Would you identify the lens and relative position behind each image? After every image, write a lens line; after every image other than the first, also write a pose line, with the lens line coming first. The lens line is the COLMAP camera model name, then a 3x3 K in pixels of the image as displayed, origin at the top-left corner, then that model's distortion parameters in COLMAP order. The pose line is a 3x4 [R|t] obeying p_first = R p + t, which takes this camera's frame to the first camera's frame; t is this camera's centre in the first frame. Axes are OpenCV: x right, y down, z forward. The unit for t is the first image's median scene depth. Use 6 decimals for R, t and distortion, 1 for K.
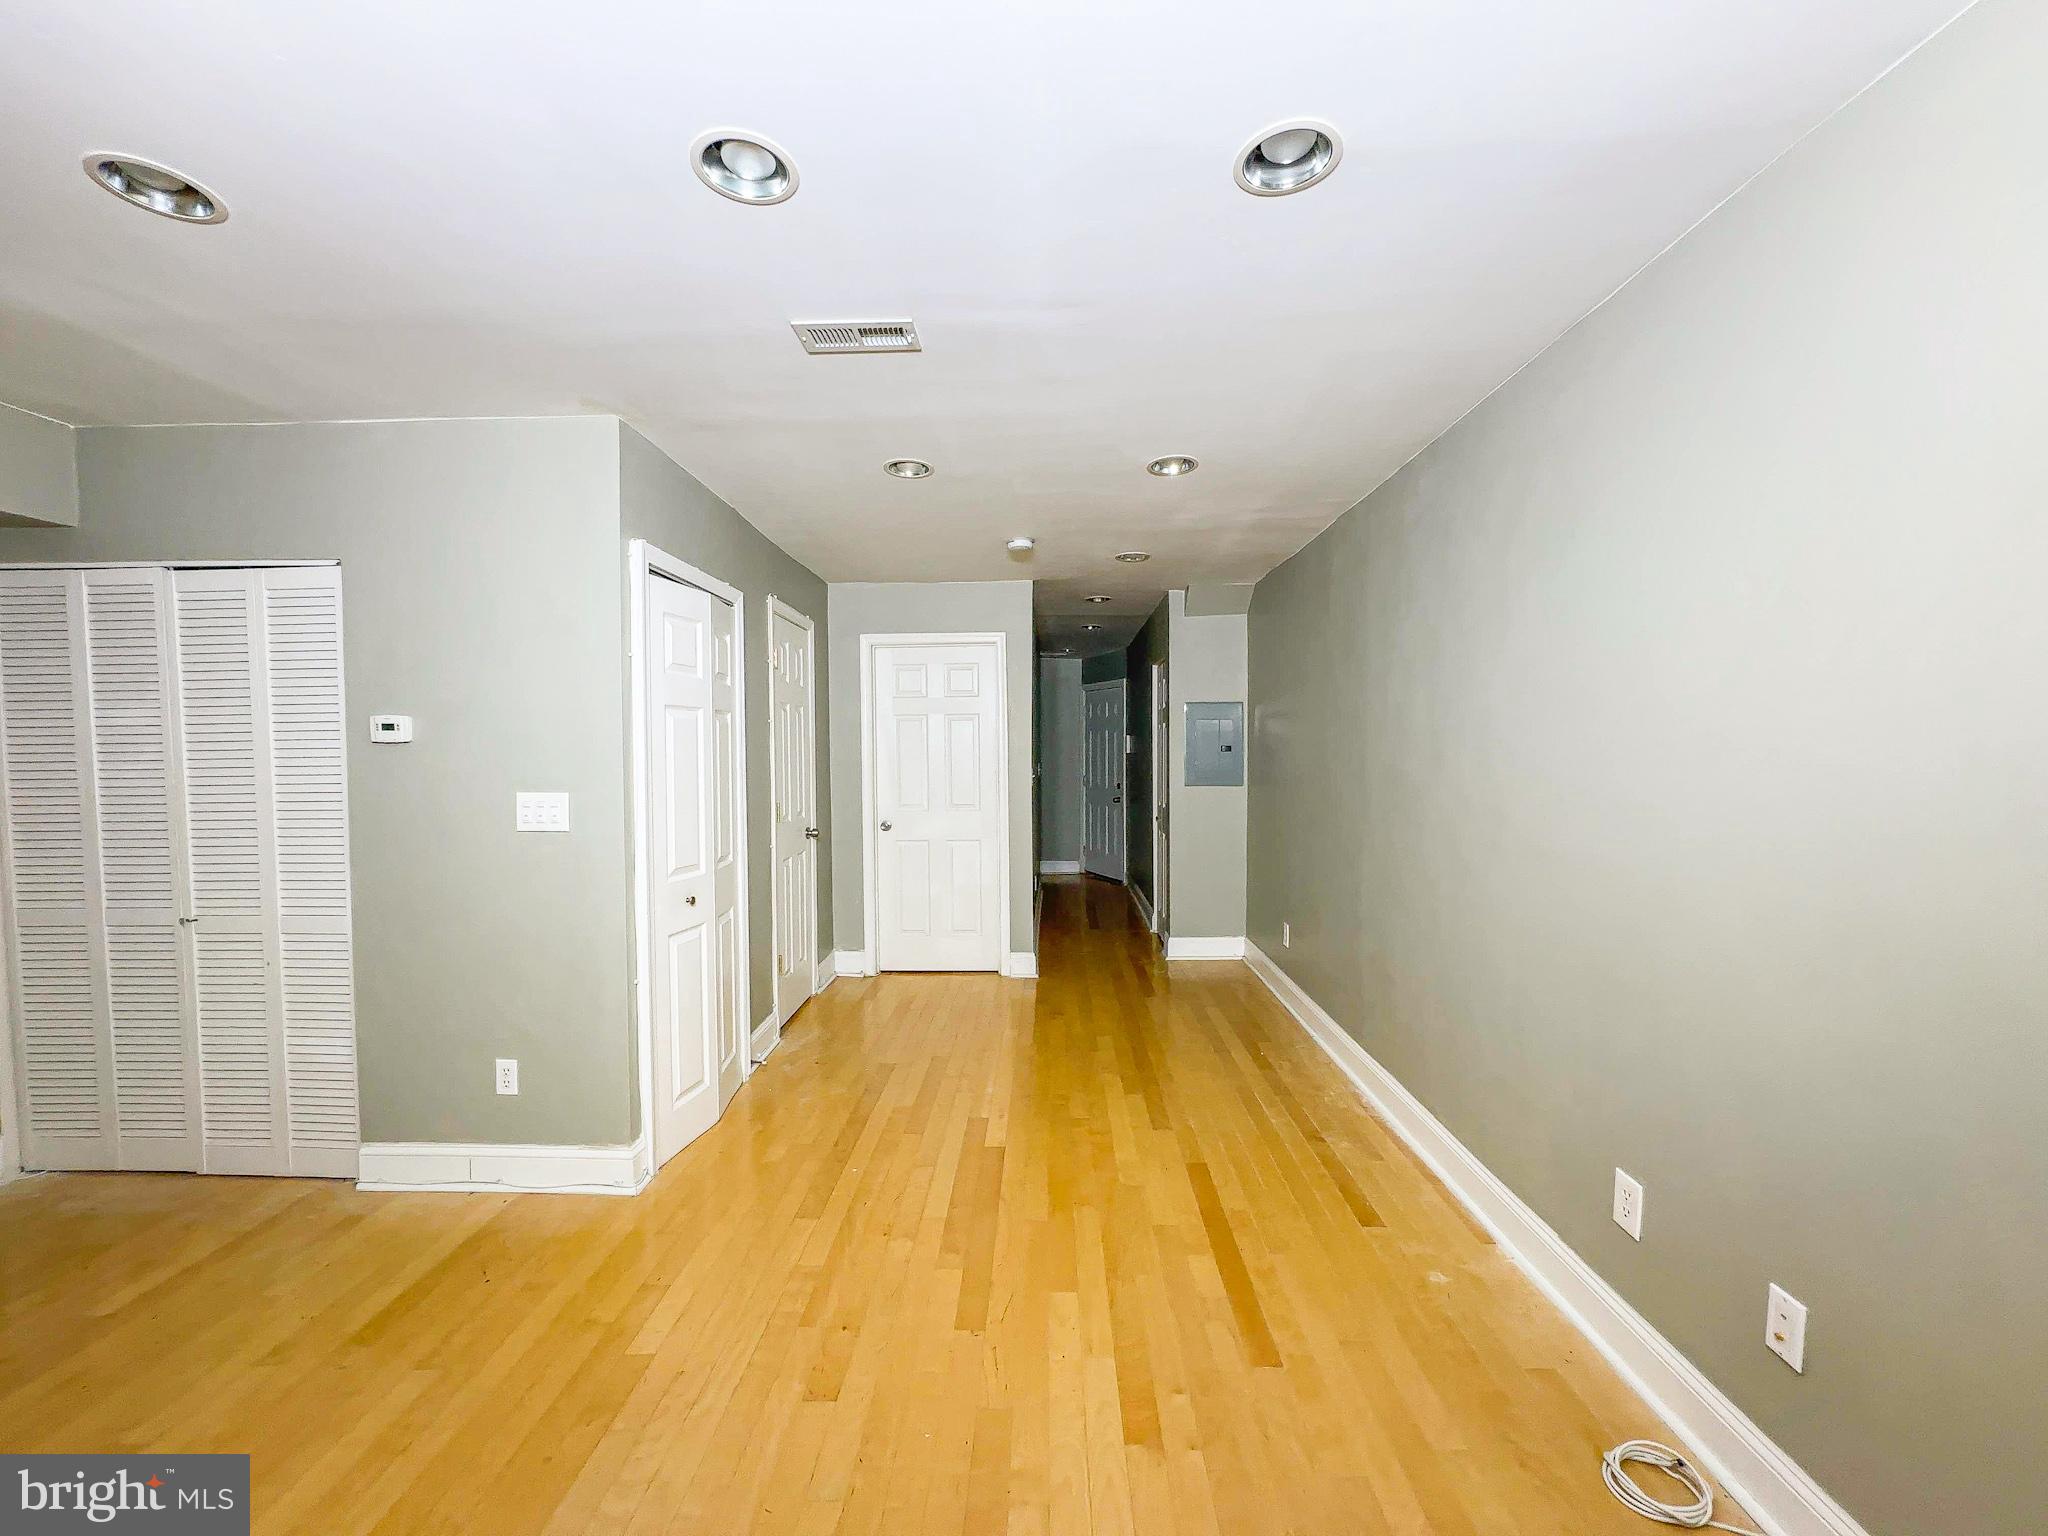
lens RADIAL K [[816.7, 0, 1022.8], [0, 816.7, 773.4], [0, 0, 1]] dist [-0.003588, 0.000148]
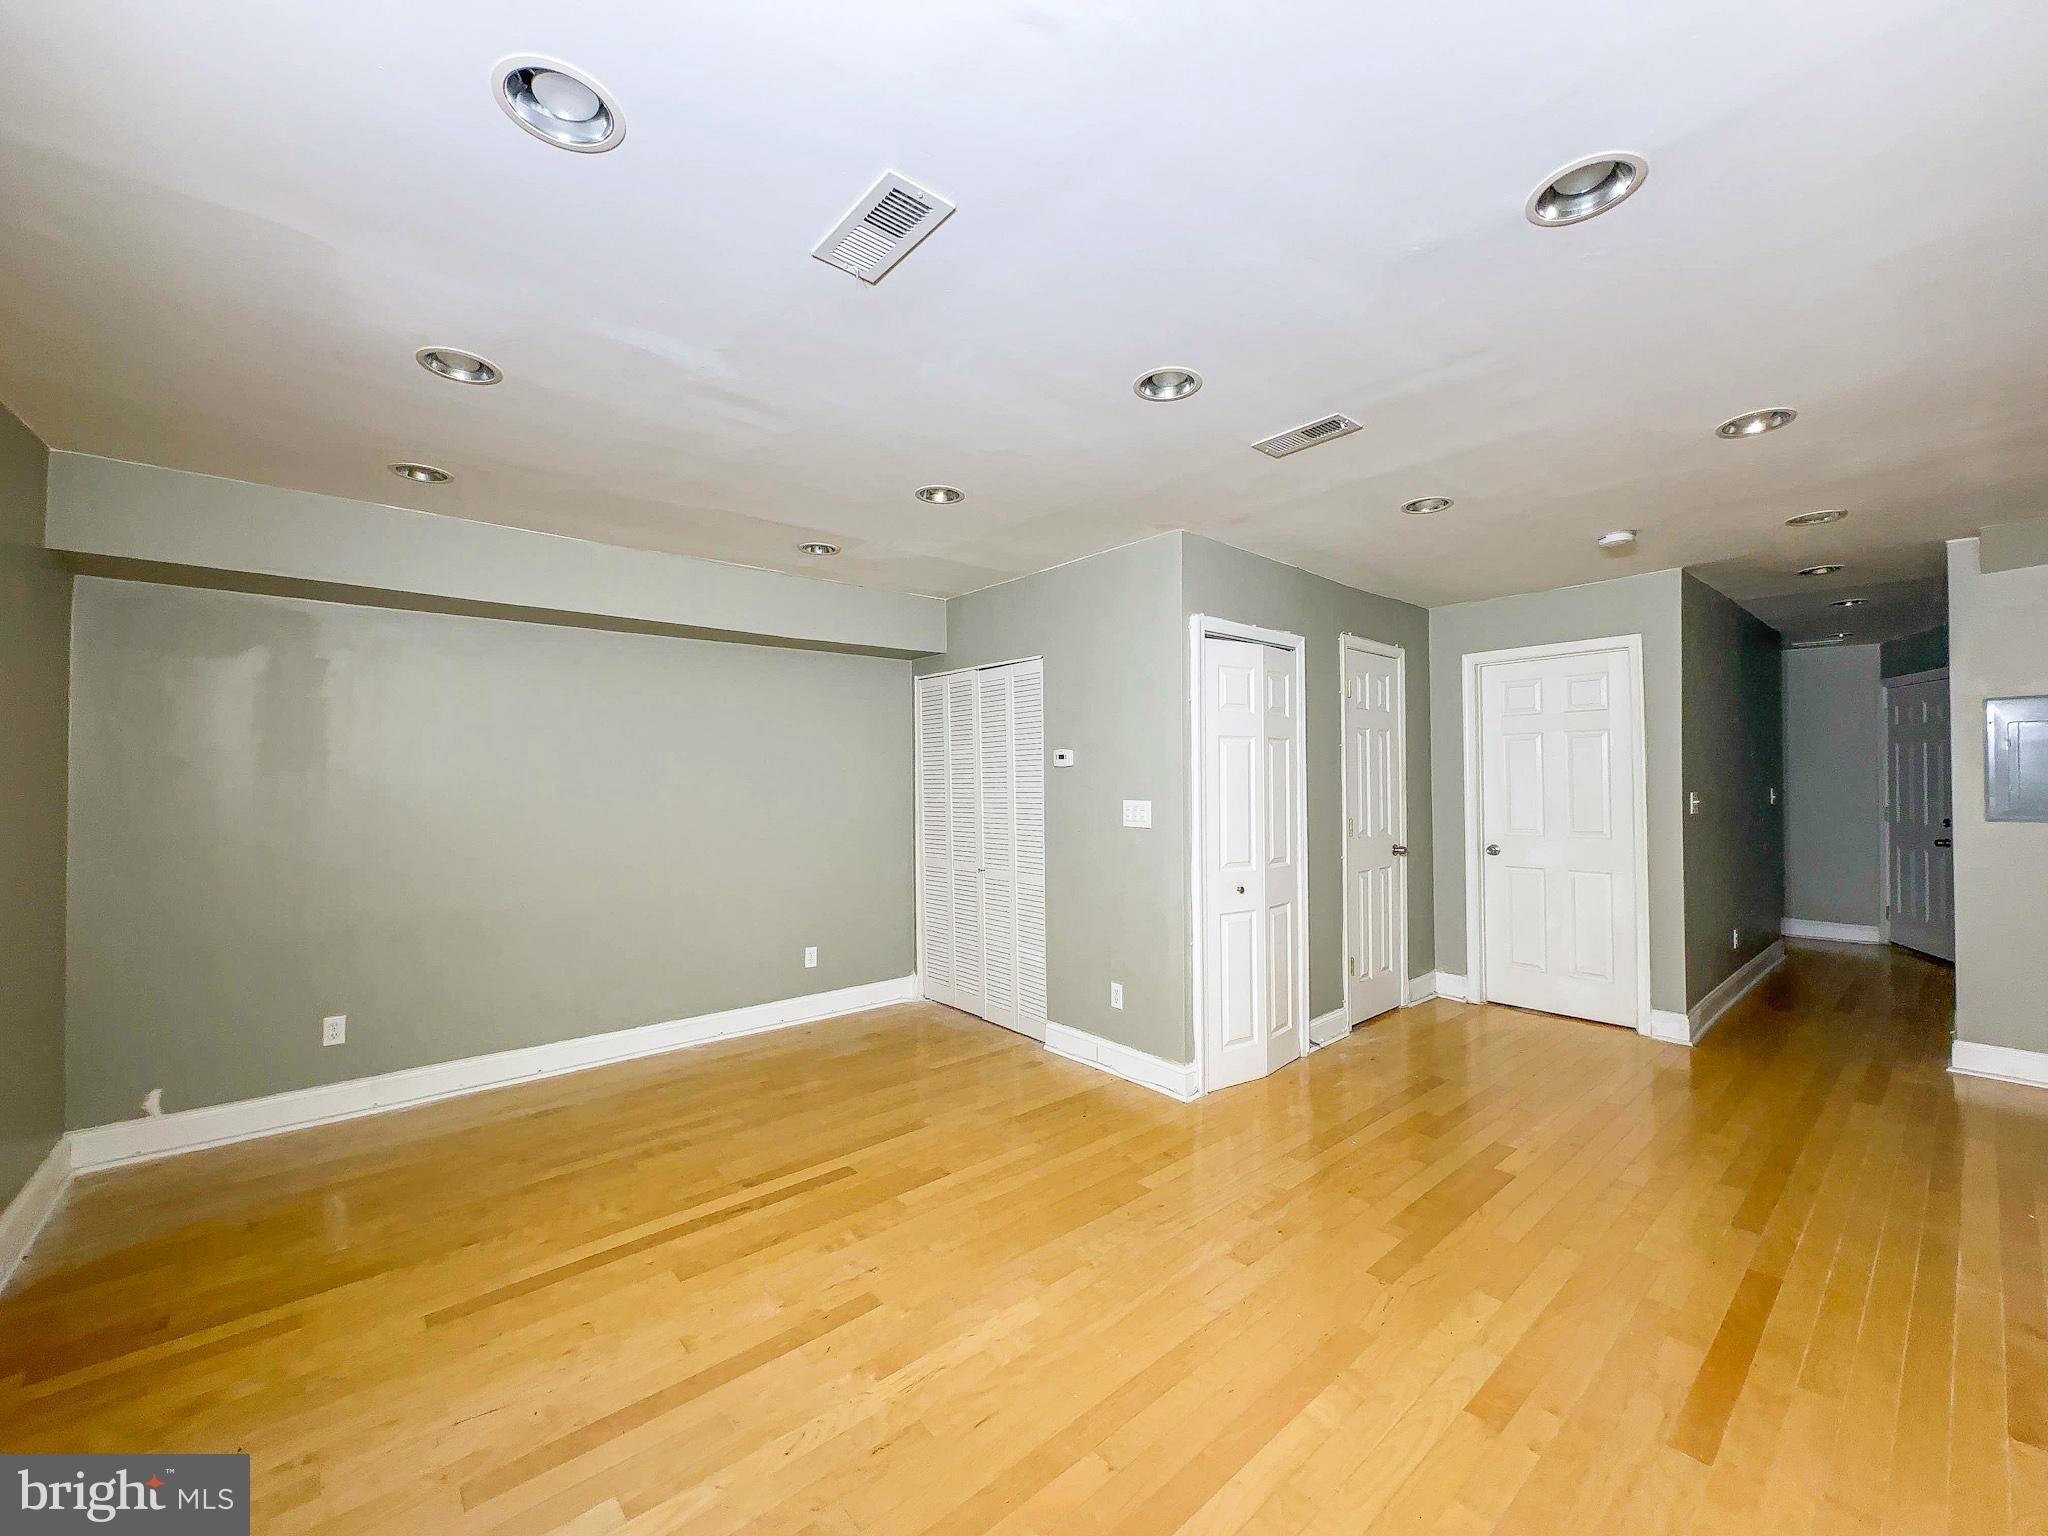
lens RADIAL K [[816.7, 0, 1022.8], [0, 816.7, 773.4], [0, 0, 1]] dist [-0.003588, 0.000148]
pose [[0.667982, -0.005486, -0.744157, 0.310686], [-0.018207, 0.999553, -0.023711, 0.012307], [0.743954, 0.029387, 0.667584, -0.098622]]
